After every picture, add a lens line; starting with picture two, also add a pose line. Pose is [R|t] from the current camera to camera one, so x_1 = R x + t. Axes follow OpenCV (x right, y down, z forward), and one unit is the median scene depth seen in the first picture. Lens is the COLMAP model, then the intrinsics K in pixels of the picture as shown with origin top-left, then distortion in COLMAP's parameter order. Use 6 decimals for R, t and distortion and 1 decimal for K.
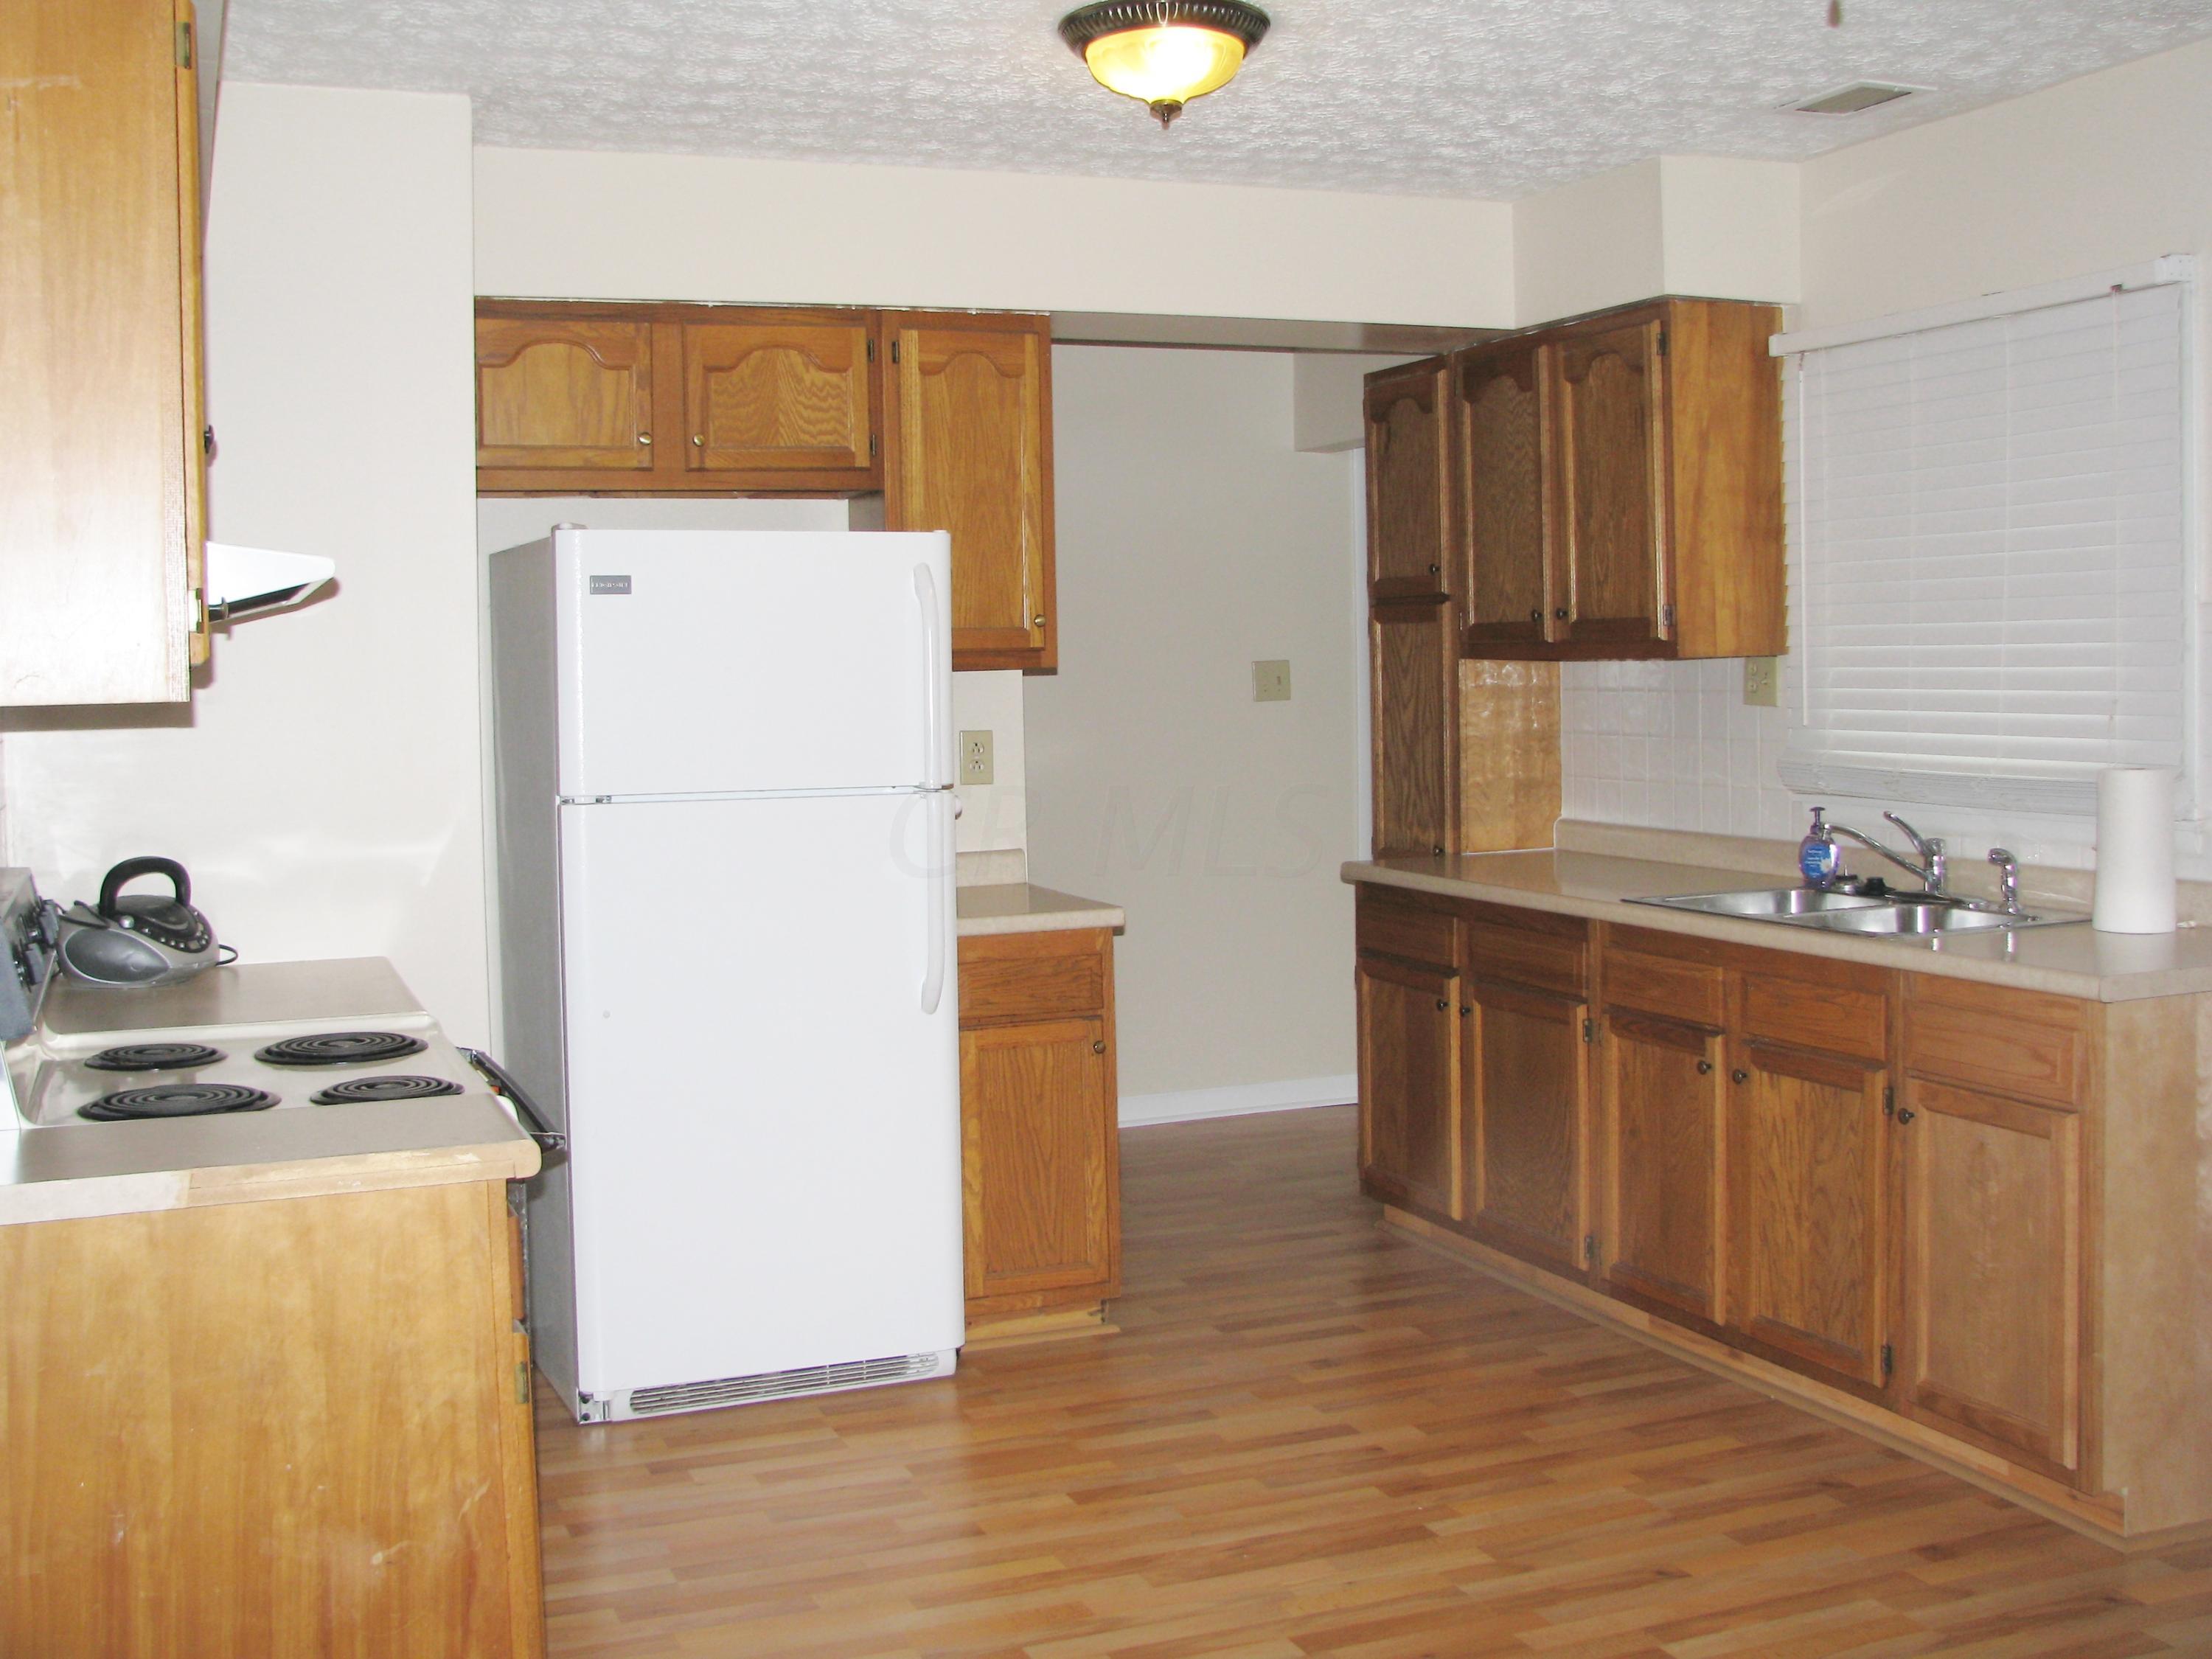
lens RADIAL K [[2393.4, 0, 1121.3], [0, 2393.4, 753.5], [0, 0, 1]] dist [-0.202818, 0.314879]
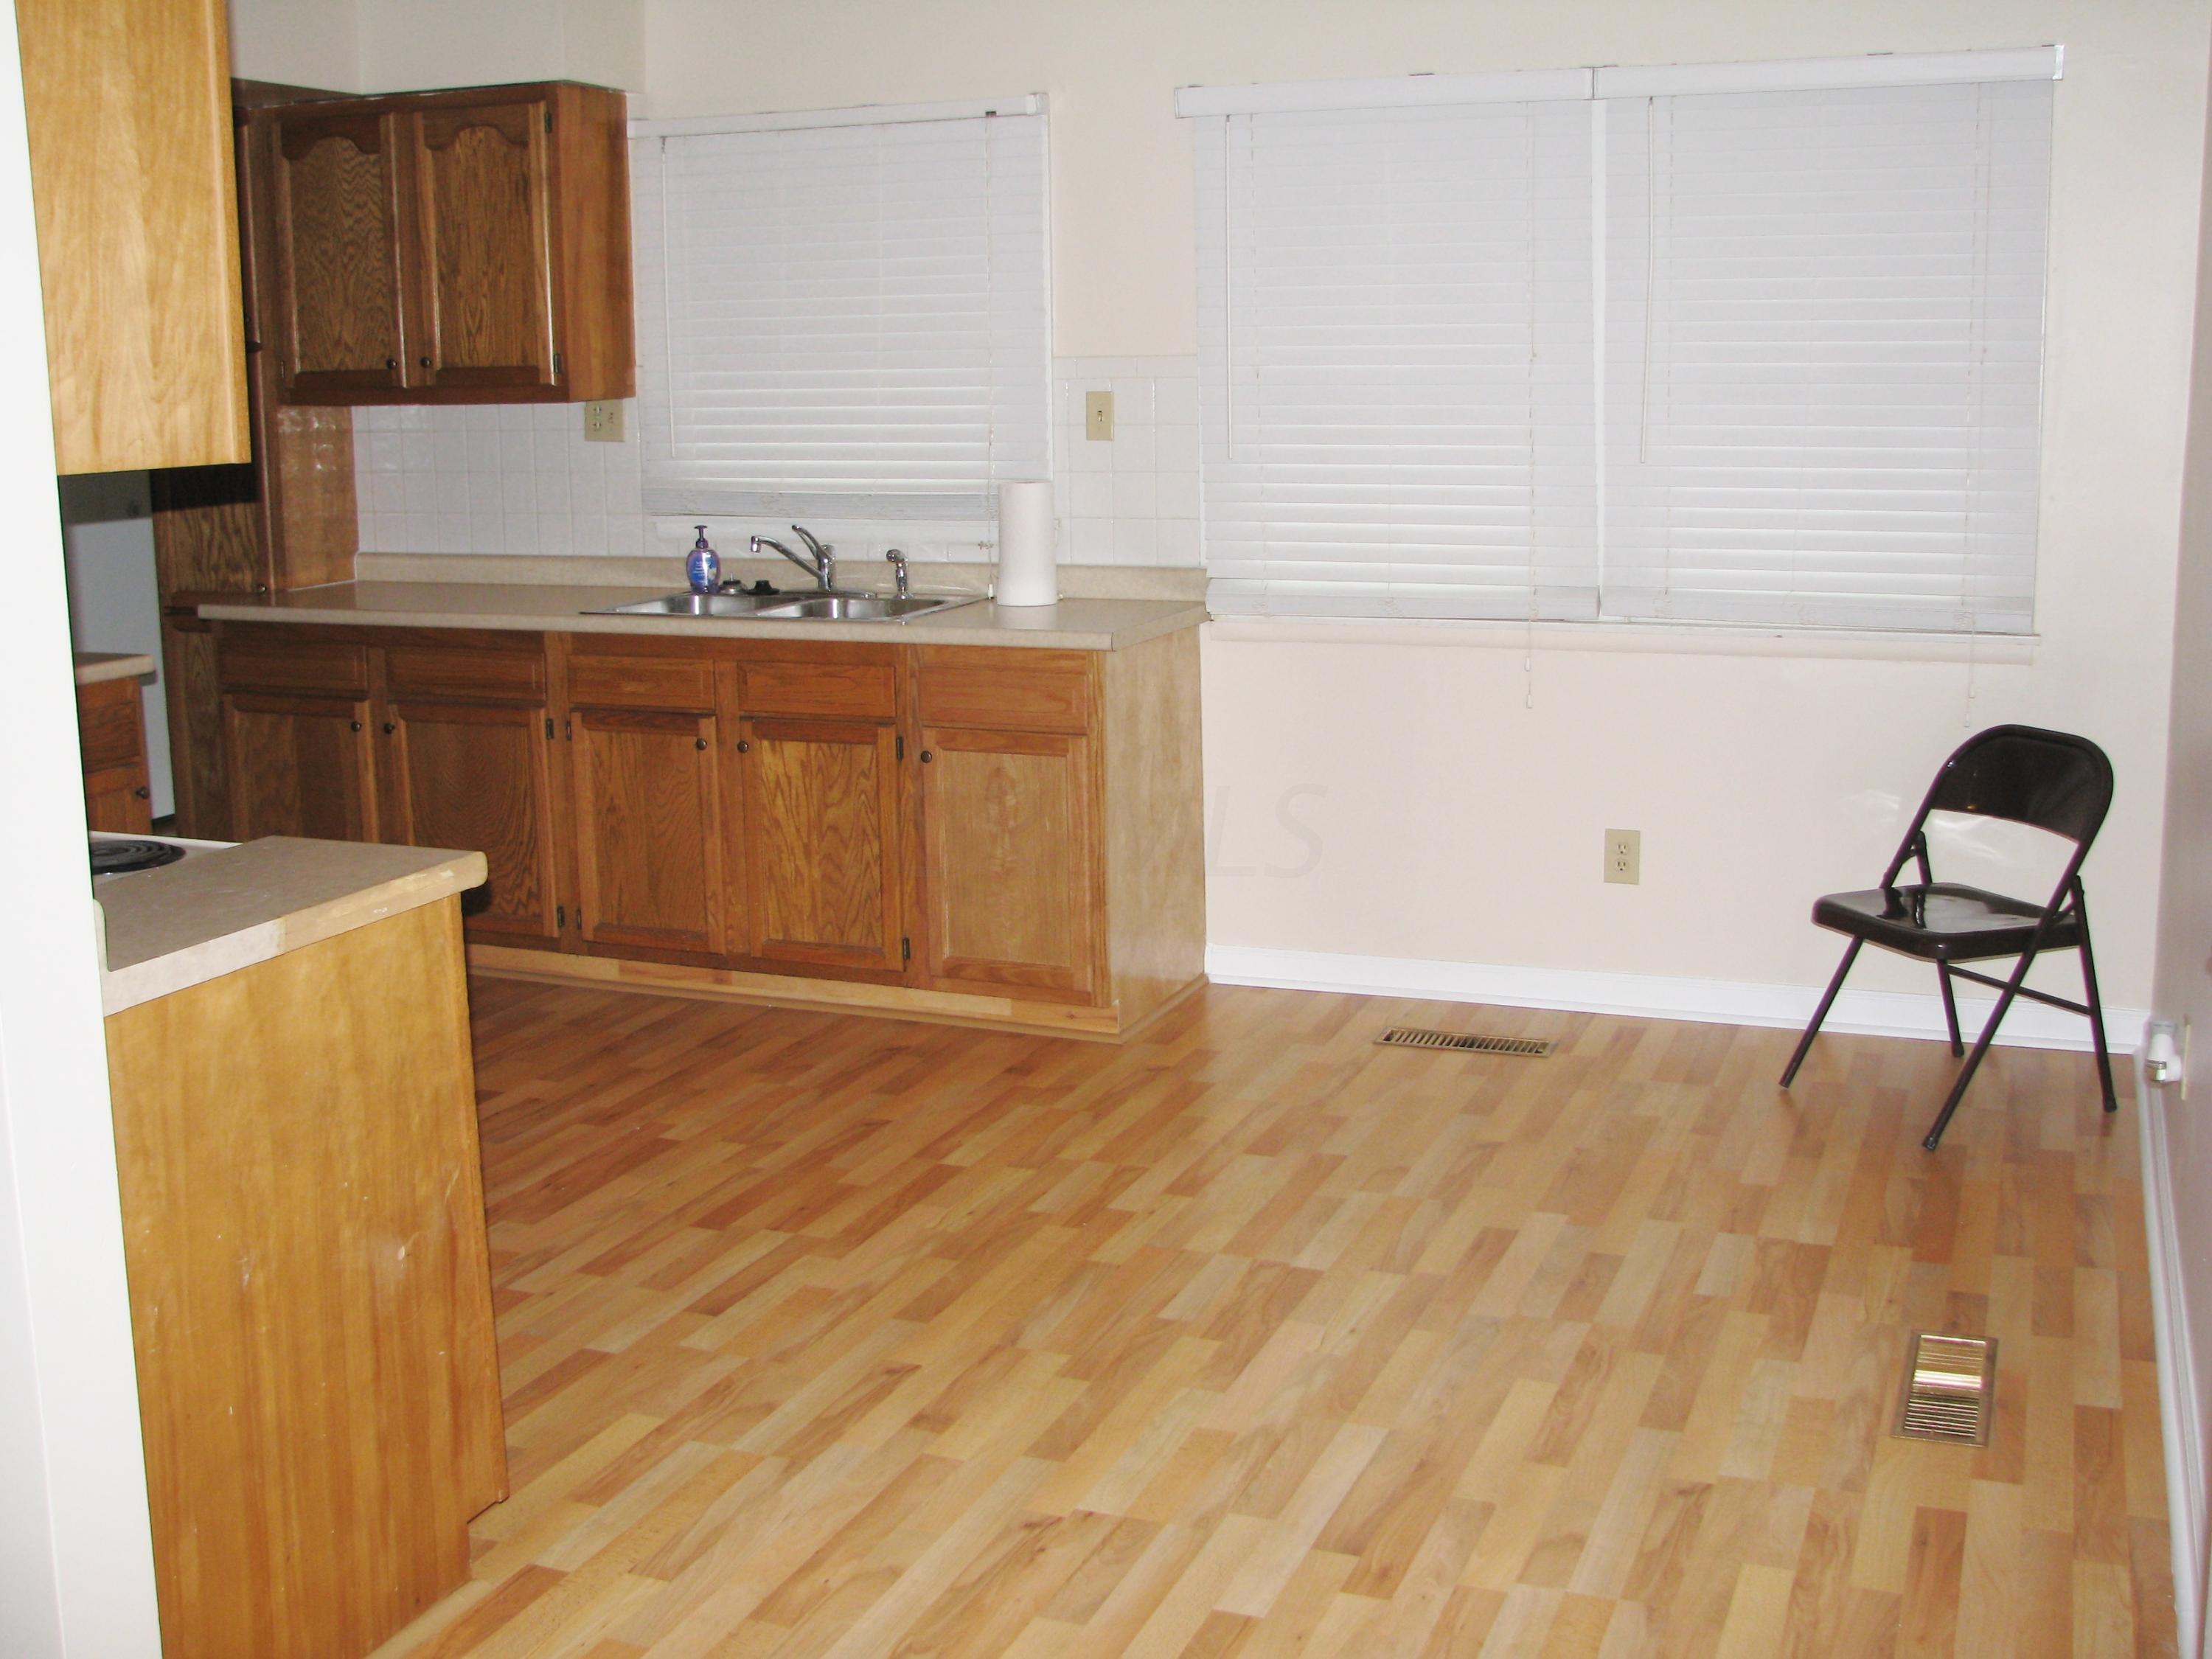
lens RADIAL K [[2393.4, 0, 1121.3], [0, 2393.4, 753.5], [0, 0, 1]] dist [-0.202818, 0.314879]
pose [[0.695405, -0.107251, 0.710569, -0.449848], [0.026532, 0.991958, 0.123758, -0.006258], [-0.718128, -0.067209, 0.692658, 0.008236]]
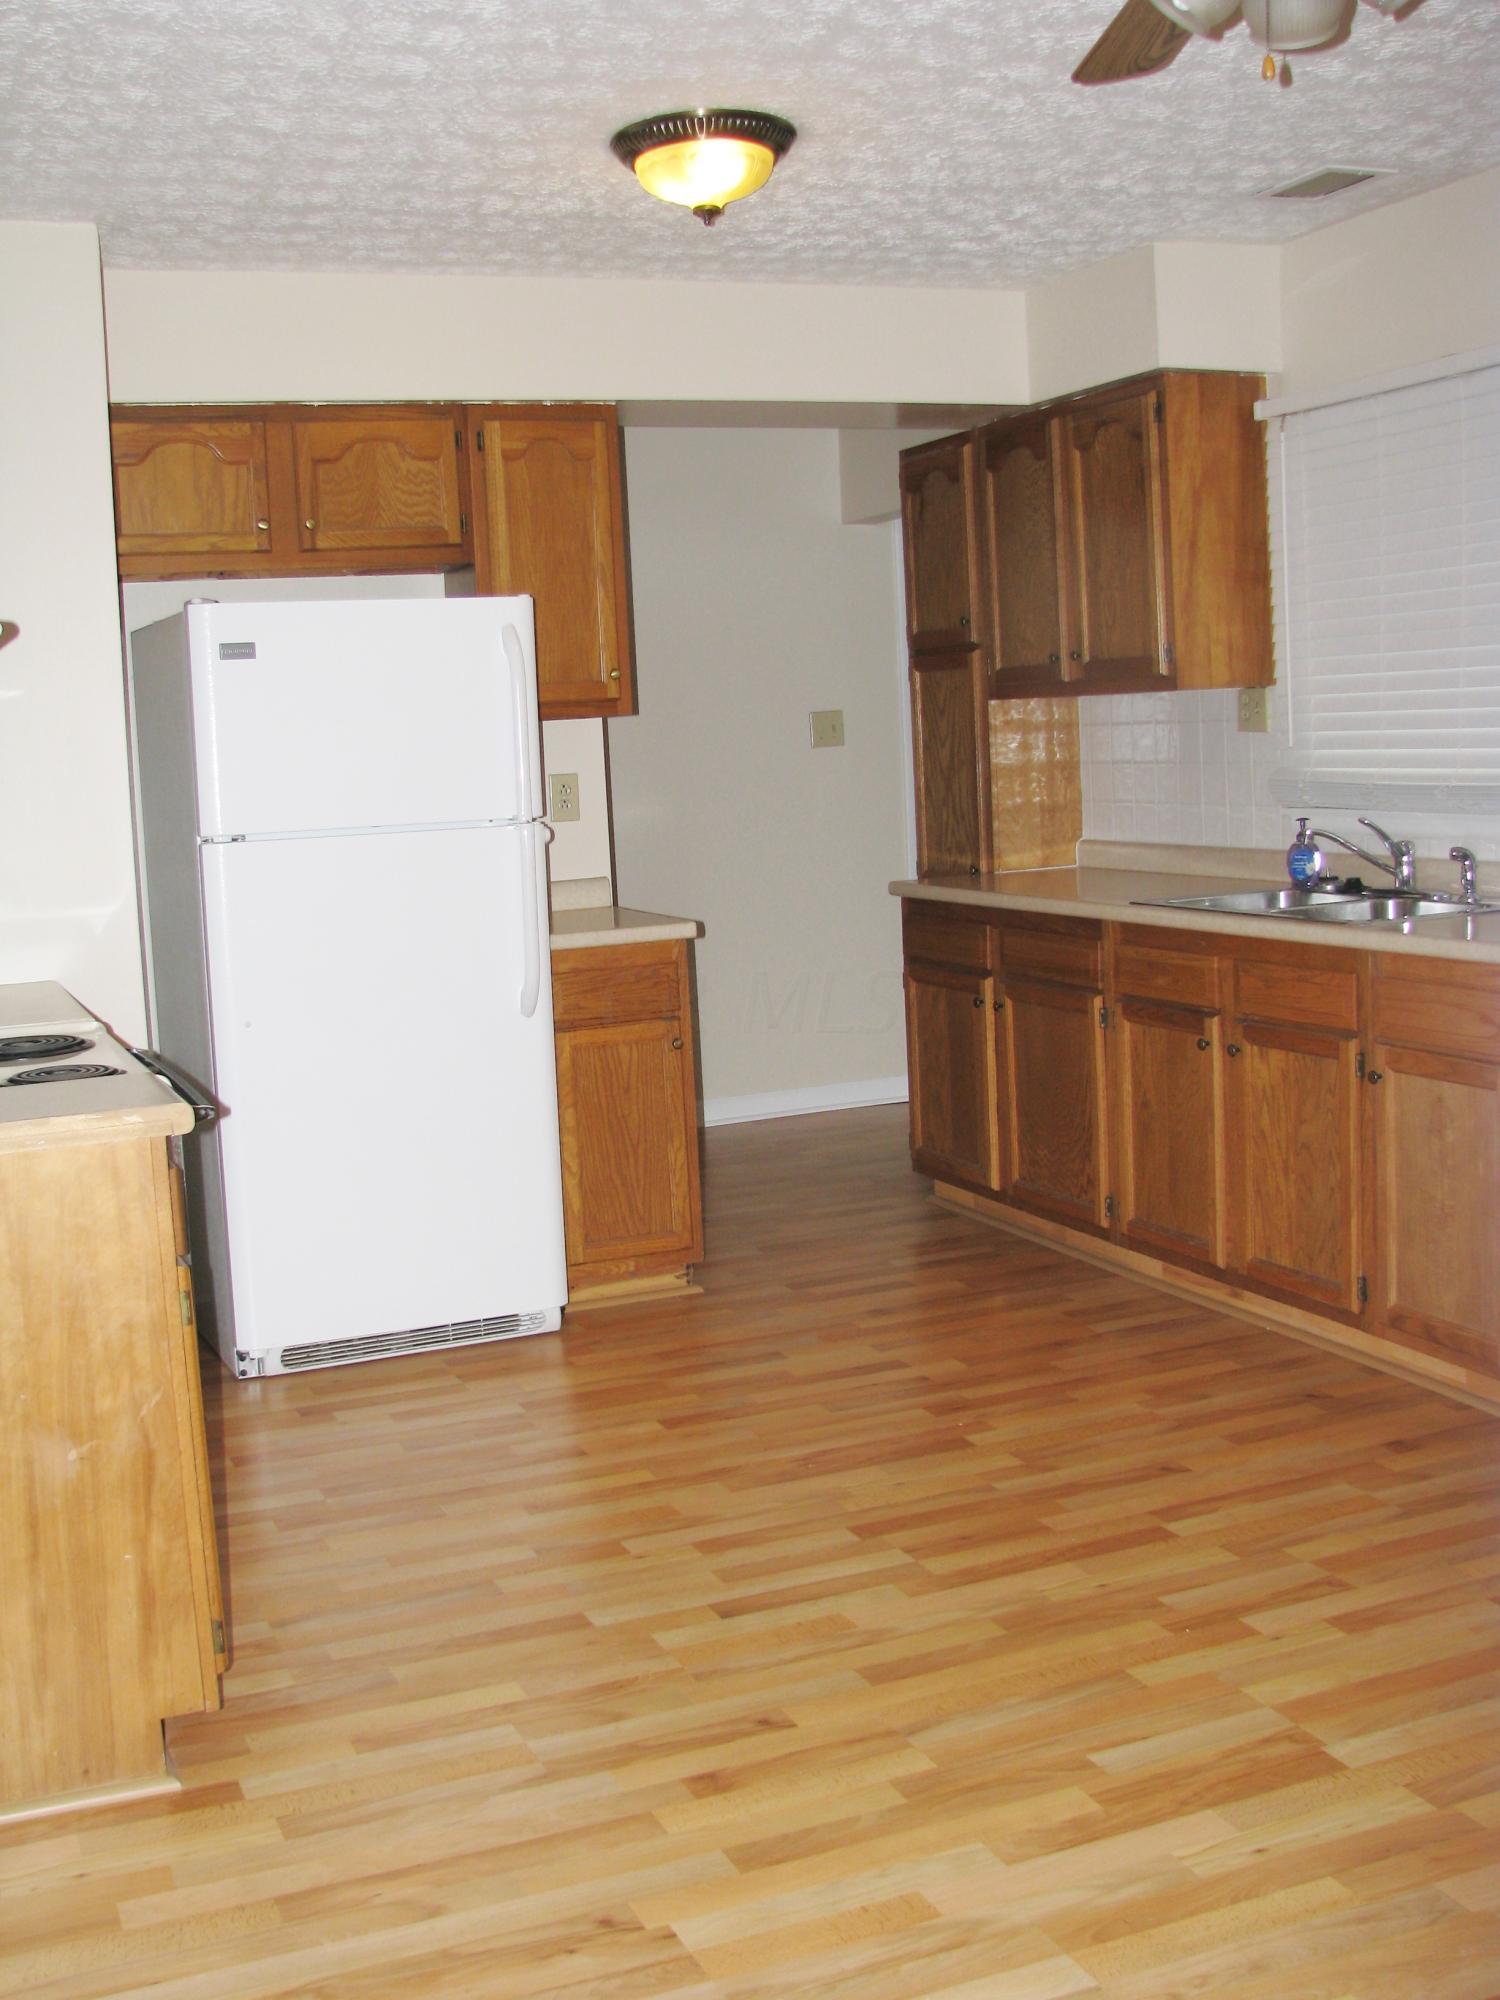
lens RADIAL K [[2164.0, 0, 674.9], [0, 2164.0, 968.0], [0, 0, 1]] dist [-0.202818, 0.314879]
pose [[0.999421, -0.029065, -0.017691, 0.009373], [0.030213, 0.997189, 0.068565, 0.016411], [0.015649, -0.069060, 0.997490, -0.037322]]
